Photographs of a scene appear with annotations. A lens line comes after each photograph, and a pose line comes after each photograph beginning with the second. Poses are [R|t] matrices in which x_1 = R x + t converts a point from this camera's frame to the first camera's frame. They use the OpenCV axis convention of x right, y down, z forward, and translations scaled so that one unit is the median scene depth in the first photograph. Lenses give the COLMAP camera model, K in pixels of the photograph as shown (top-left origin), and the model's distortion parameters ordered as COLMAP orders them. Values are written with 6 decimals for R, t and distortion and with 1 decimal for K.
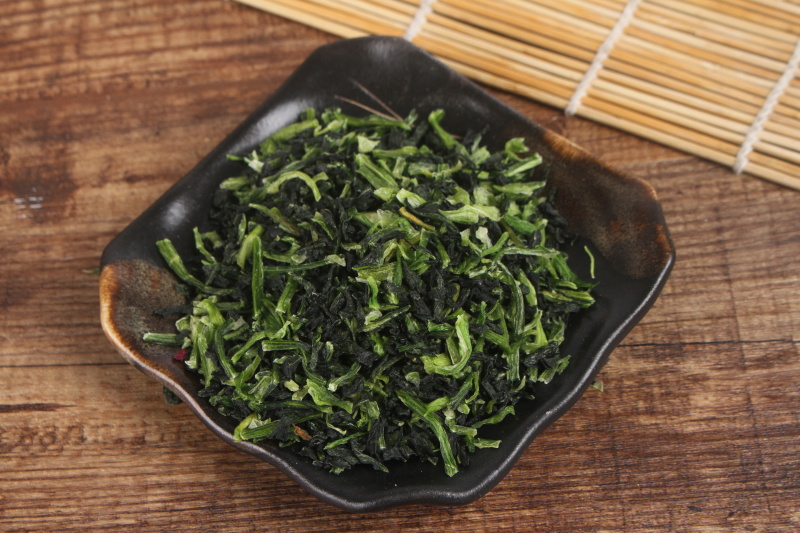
lens RADIAL K [[1827.2, 0, 400.0], [0, 1827.2, 266.5], [0, 0, 1]] dist [-0.038148, 0.431425]
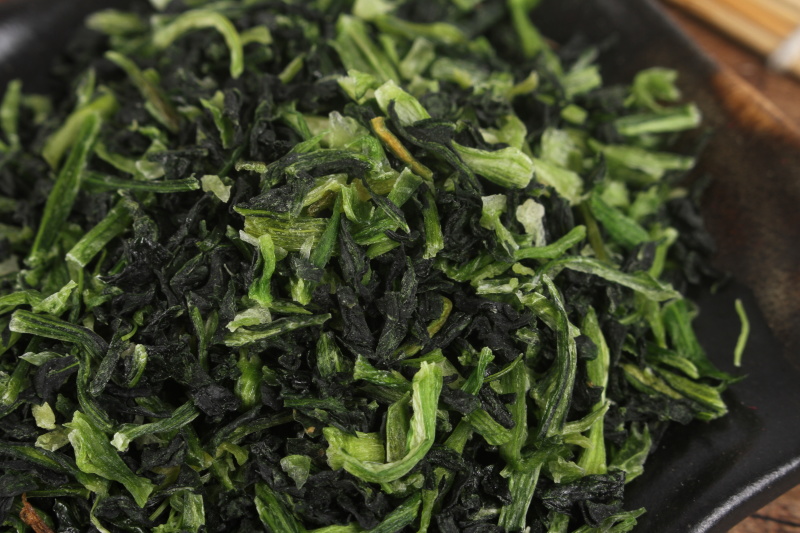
lens RADIAL K [[1827.2, 0, 400.0], [0, 1827.2, 266.5], [0, 0, 1]] dist [-0.038148, 0.431425]
pose [[0.961866, 0.248620, -0.114030, 0.070744], [-0.253090, 0.967084, -0.026329, 0.016750], [0.103731, 0.054184, 0.993128, 0.525766]]
